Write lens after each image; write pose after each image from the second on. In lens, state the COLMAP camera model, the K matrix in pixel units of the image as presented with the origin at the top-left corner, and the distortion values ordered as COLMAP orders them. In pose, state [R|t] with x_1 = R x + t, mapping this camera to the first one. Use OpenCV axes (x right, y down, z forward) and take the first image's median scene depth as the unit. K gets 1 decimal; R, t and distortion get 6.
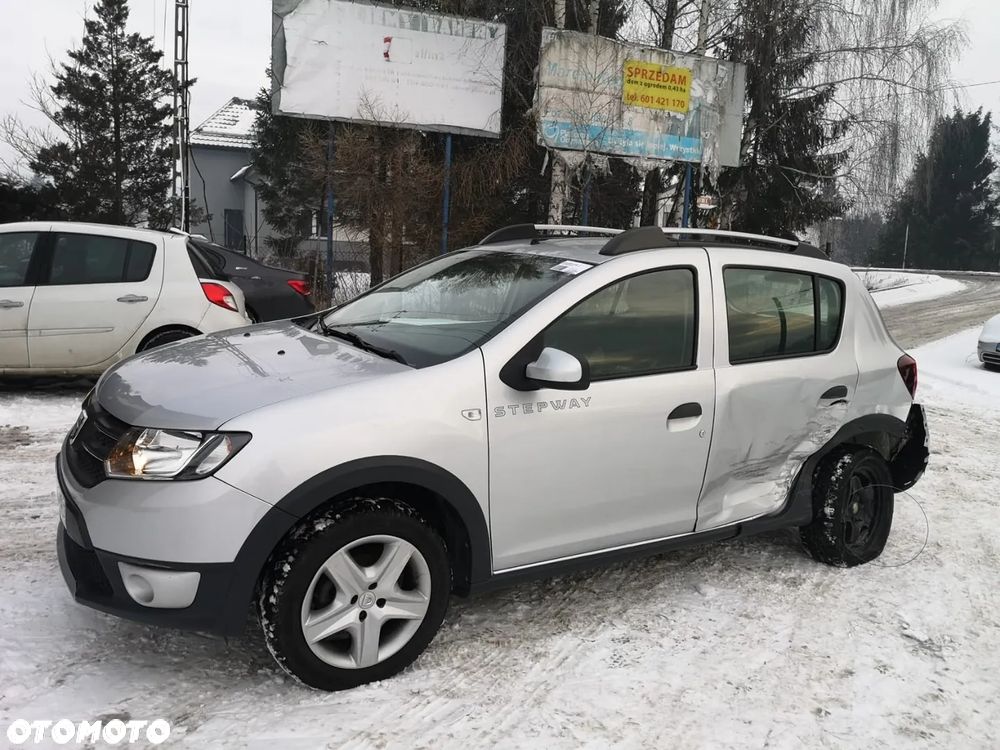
lens RADIAL K [[797.4, 0, 502.8], [0, 797.4, 380.7], [0, 0, 1]] dist [0.018540, -0.038447]
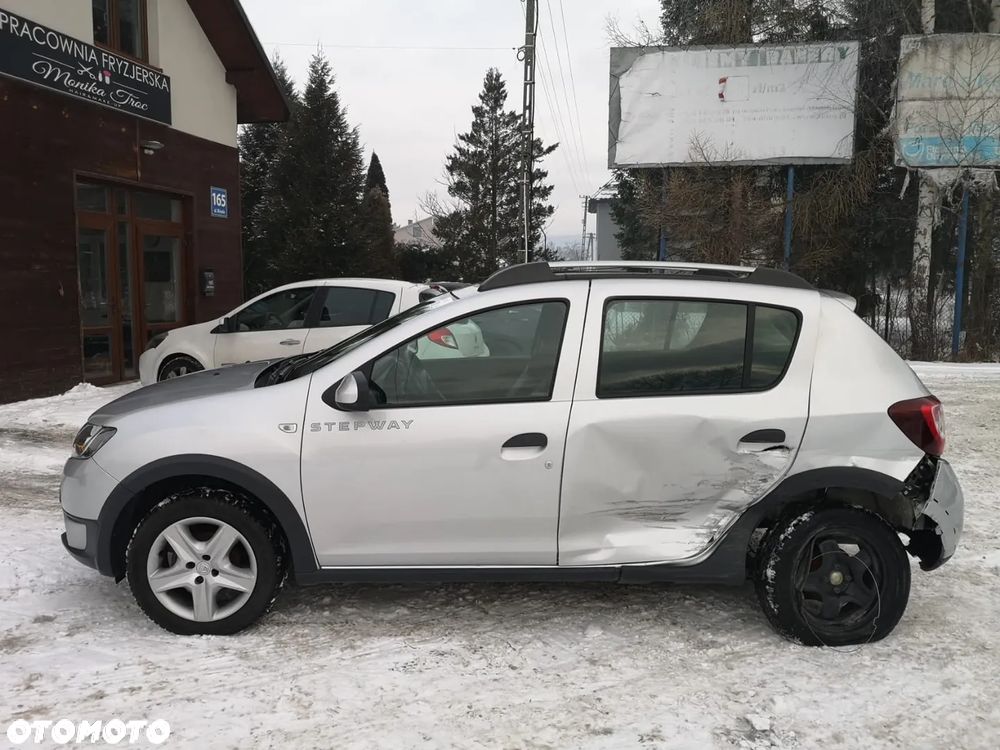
lens RADIAL K [[797.4, 0, 499.6], [0, 797.4, 381.2], [0, 0, 1]] dist [0.018540, -0.038447]
pose [[0.855781, 0.022646, -0.516842, 0.324841], [-0.049022, 0.998096, -0.037437, 0.000762], [0.515010, 0.057375, 0.855262, 0.050404]]
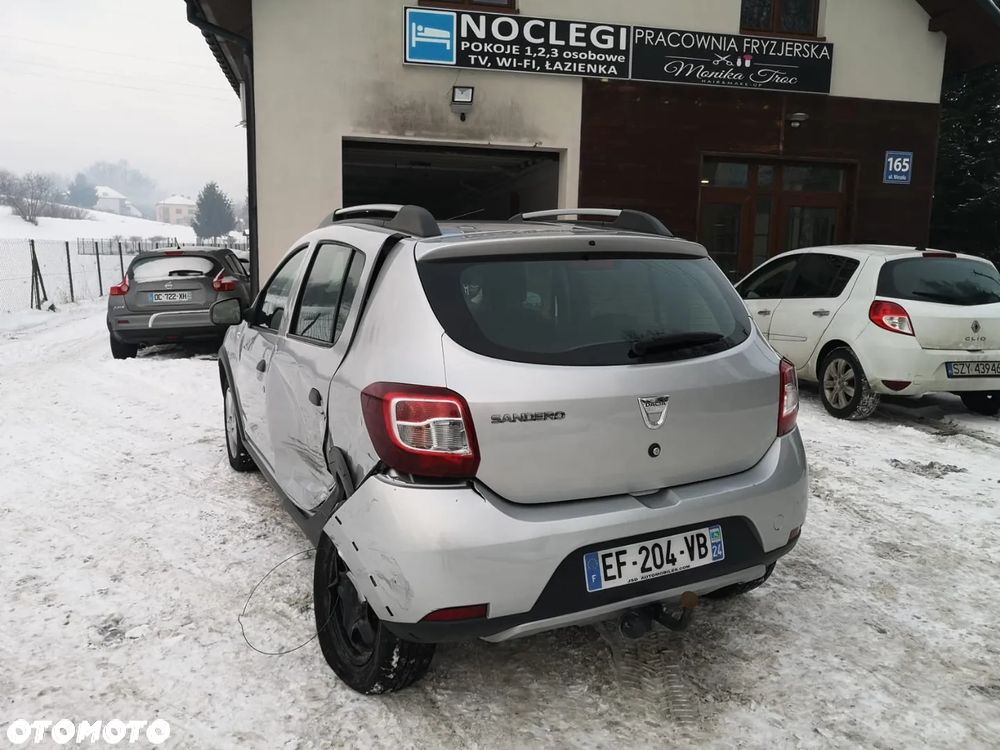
lens RADIAL K [[797.4, 0, 496.5], [0, 797.4, 376.1], [0, 0, 1]] dist [0.018540, -0.038447]
pose [[-0.106739, 0.105843, -0.988638, 0.612433], [-0.180715, 0.975692, 0.123968, -0.069953], [0.977726, 0.191894, -0.085017, 0.648032]]
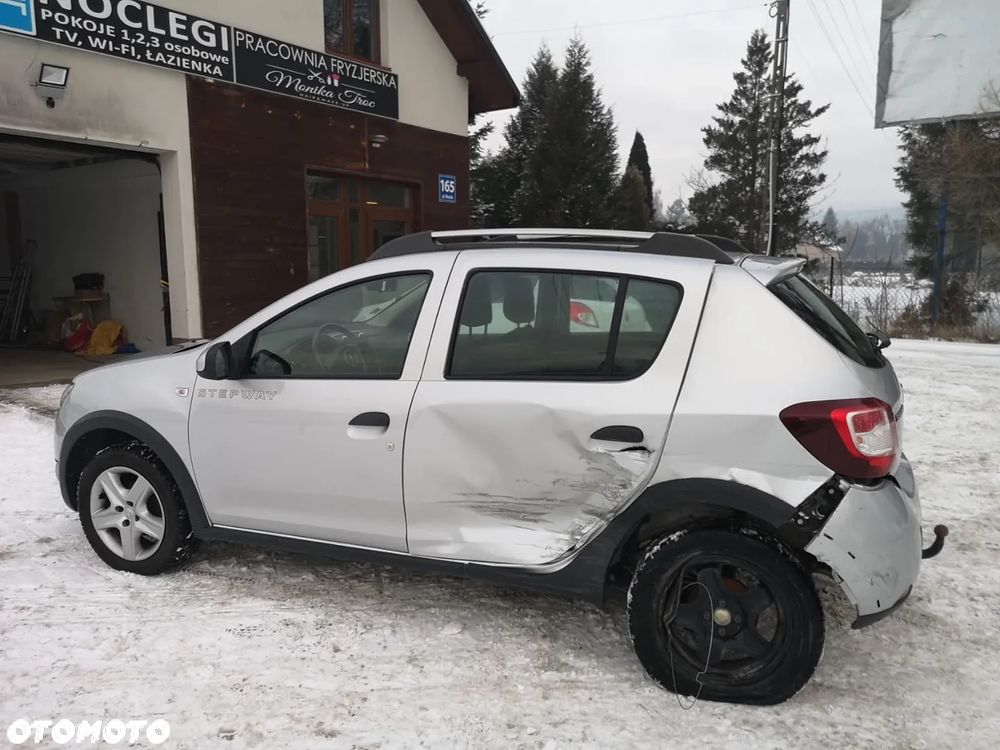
lens RADIAL K [[771.5, 0, 498.6], [0, 771.5, 381.5], [0, 0, 1]] dist [0.045439, -0.035004]
pose [[0.585043, 0.076093, -0.807425, 0.484857], [-0.099648, 0.994789, 0.021548, -0.019951], [0.804857, 0.067851, 0.589577, 0.255018]]
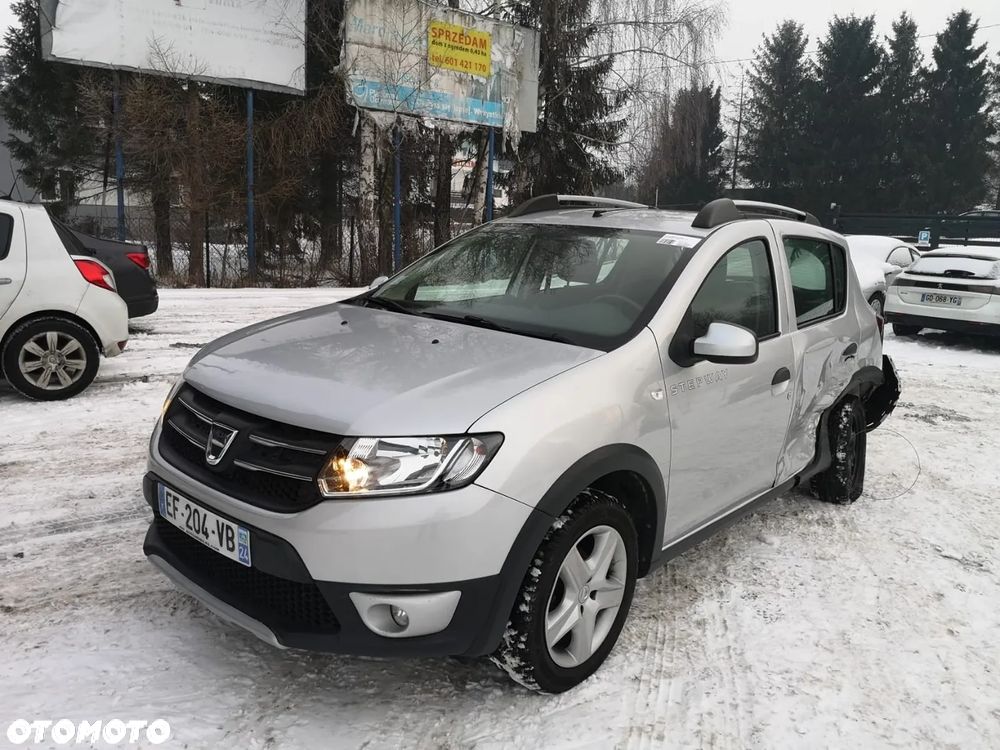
lens RADIAL K [[797.4, 0, 505.0], [0, 797.4, 376.6], [0, 0, 1]] dist [0.018540, -0.038447]
pose [[0.953777, -0.066539, 0.293055, -0.193062], [0.054488, 0.997306, 0.049106, -0.014589], [-0.295533, -0.030868, 0.954834, 0.042443]]
